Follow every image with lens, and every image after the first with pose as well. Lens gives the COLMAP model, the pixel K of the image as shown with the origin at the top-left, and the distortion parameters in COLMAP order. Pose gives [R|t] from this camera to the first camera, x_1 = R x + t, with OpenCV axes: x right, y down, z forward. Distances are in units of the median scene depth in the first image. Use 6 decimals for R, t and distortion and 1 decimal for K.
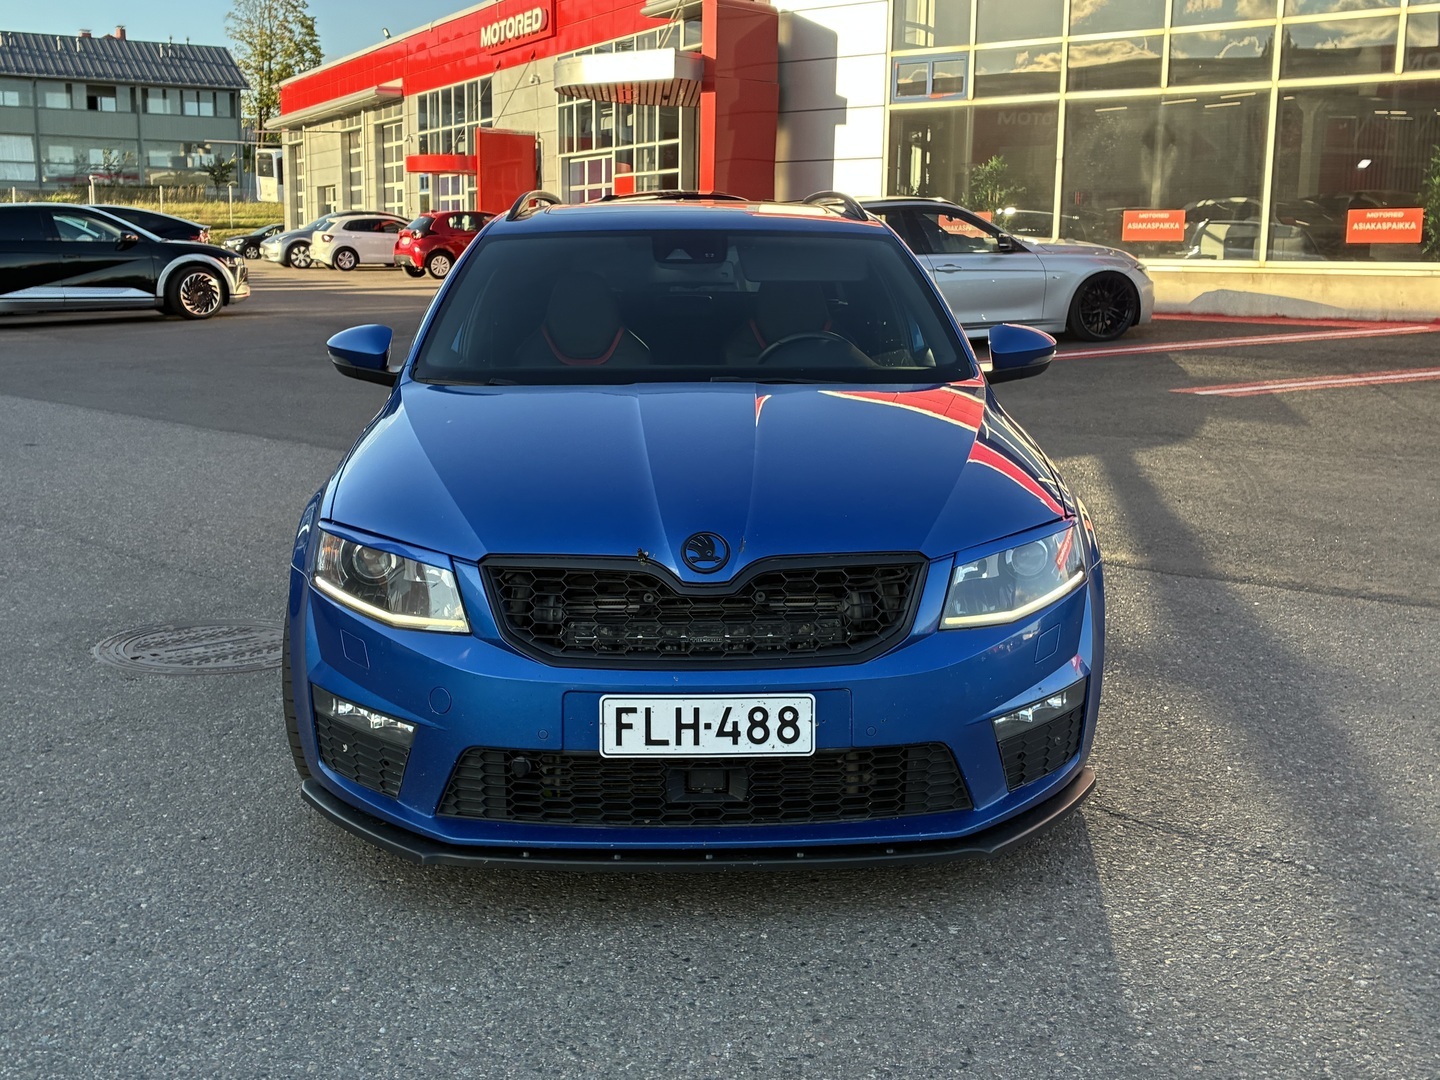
lens RADIAL K [[1651.1, 0, 727.4], [0, 1651.1, 540.5], [0, 0, 1]] dist [0.024002, 0.017351]
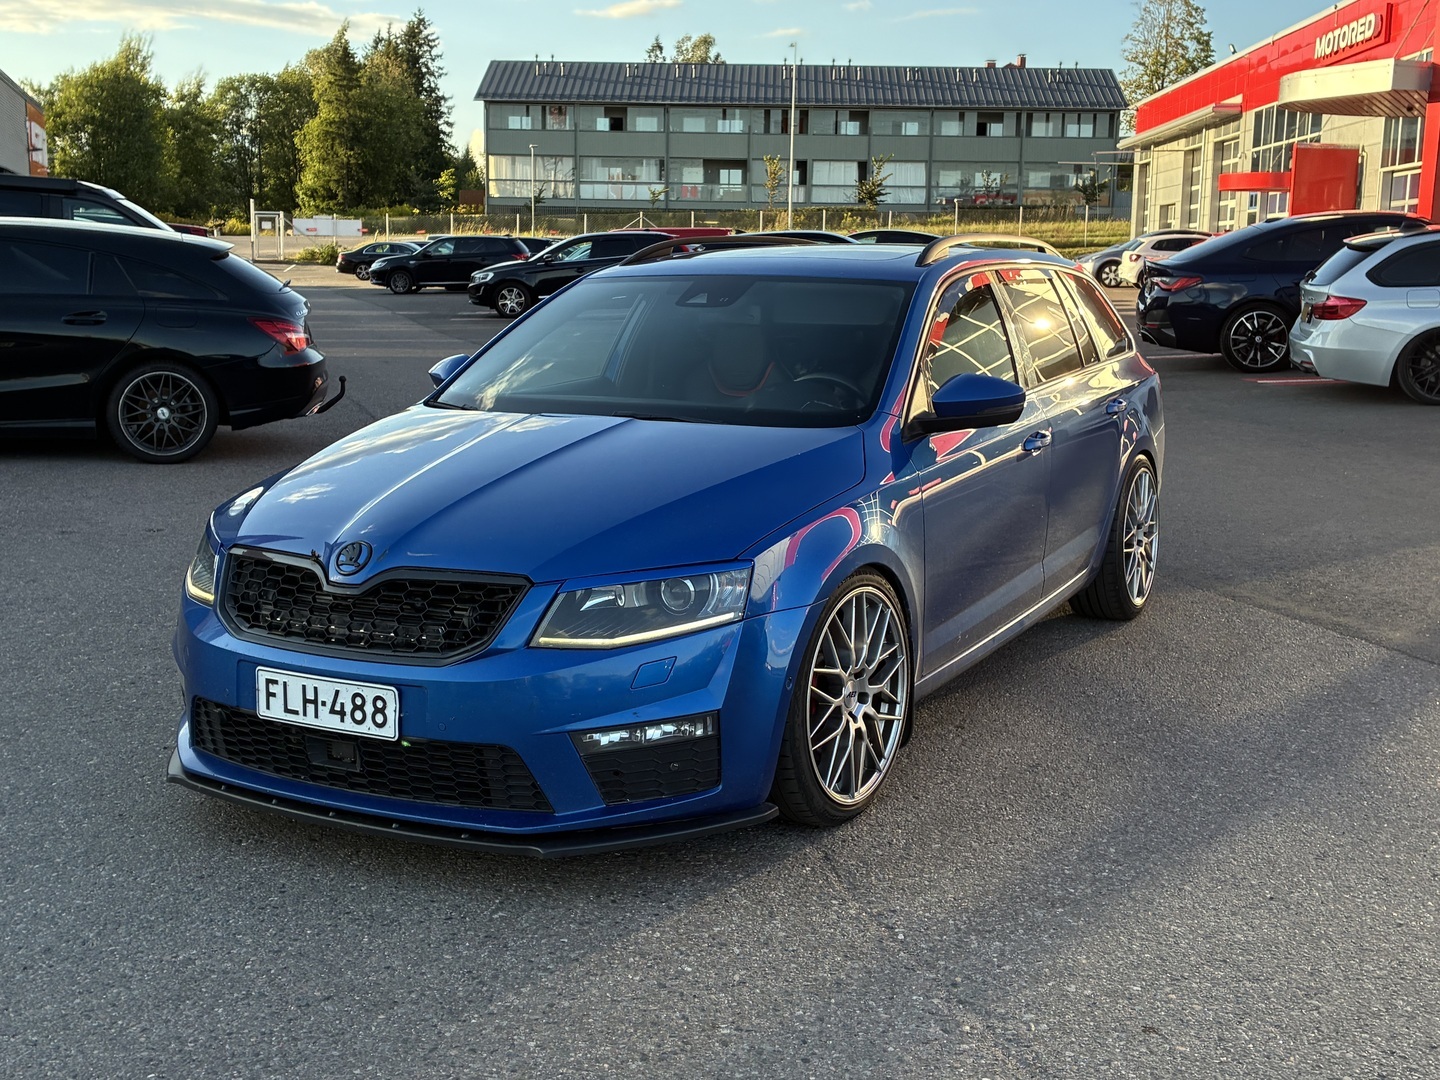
lens RADIAL K [[1651.1, 0, 727.4], [0, 1651.1, 540.5], [0, 0, 1]] dist [0.024002, 0.017351]
pose [[0.873887, 0.086174, -0.478430, 0.786421], [-0.091009, 0.995764, 0.013120, -0.045981], [0.477534, 0.032076, 0.878028, 0.084532]]
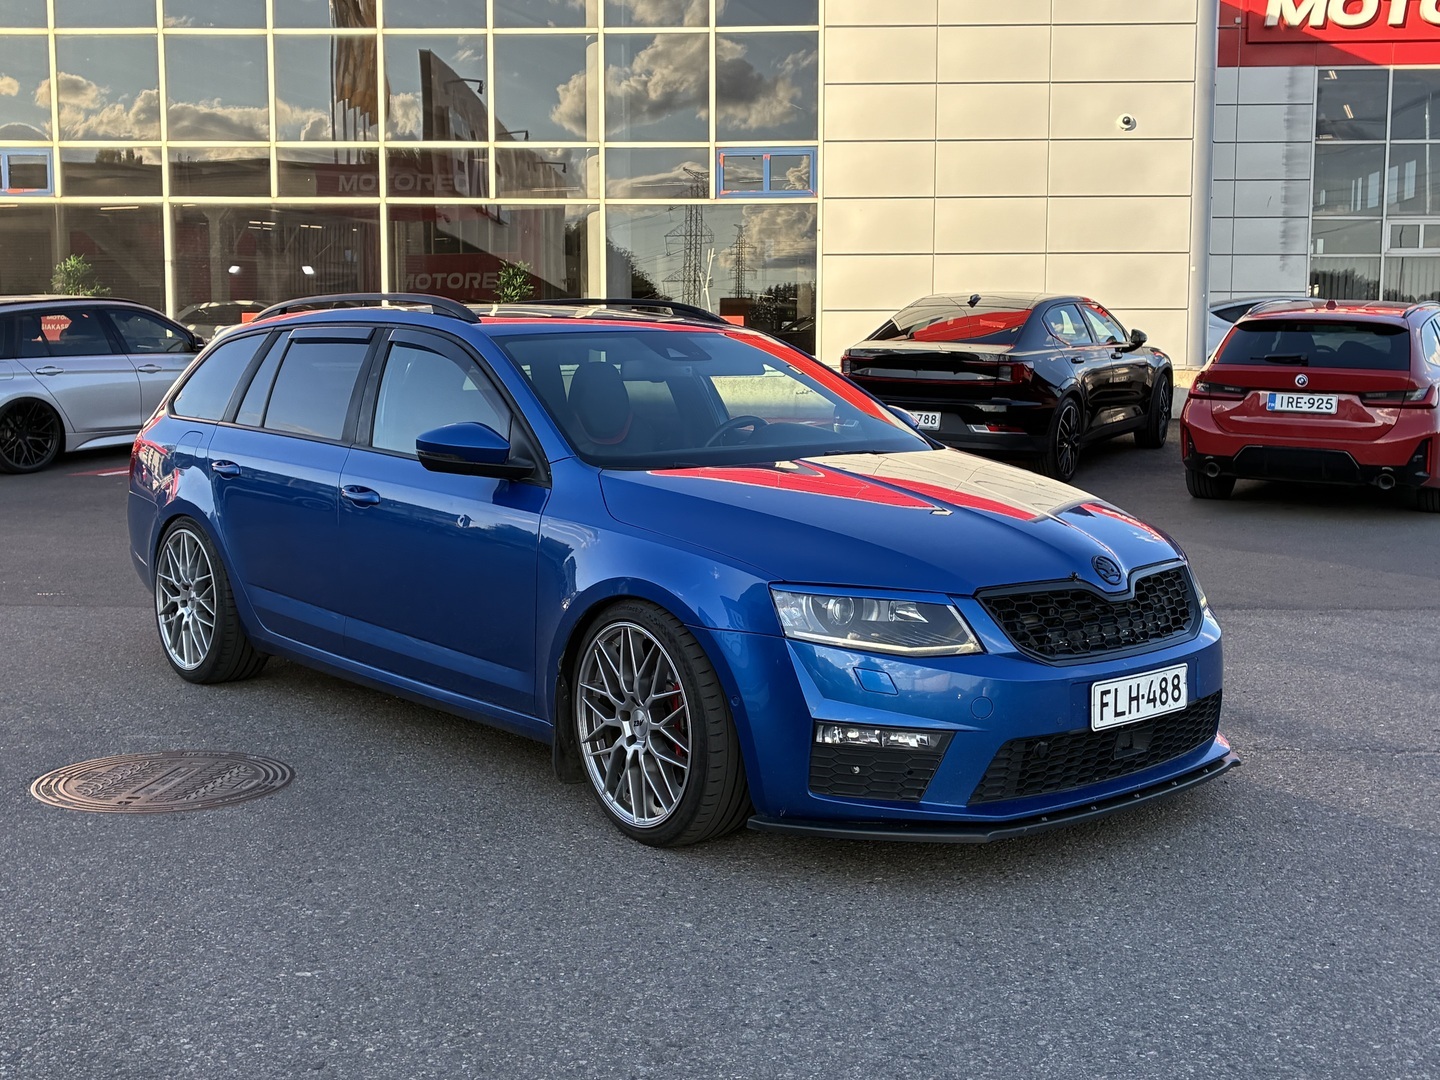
lens RADIAL K [[1651.1, 0, 727.4], [0, 1651.1, 540.5], [0, 0, 1]] dist [0.024002, 0.017351]
pose [[0.780111, -0.078457, 0.620703, -1.089411], [0.115179, 0.993159, -0.019224, -0.027724], [-0.614948, 0.086489, 0.783810, 0.128623]]
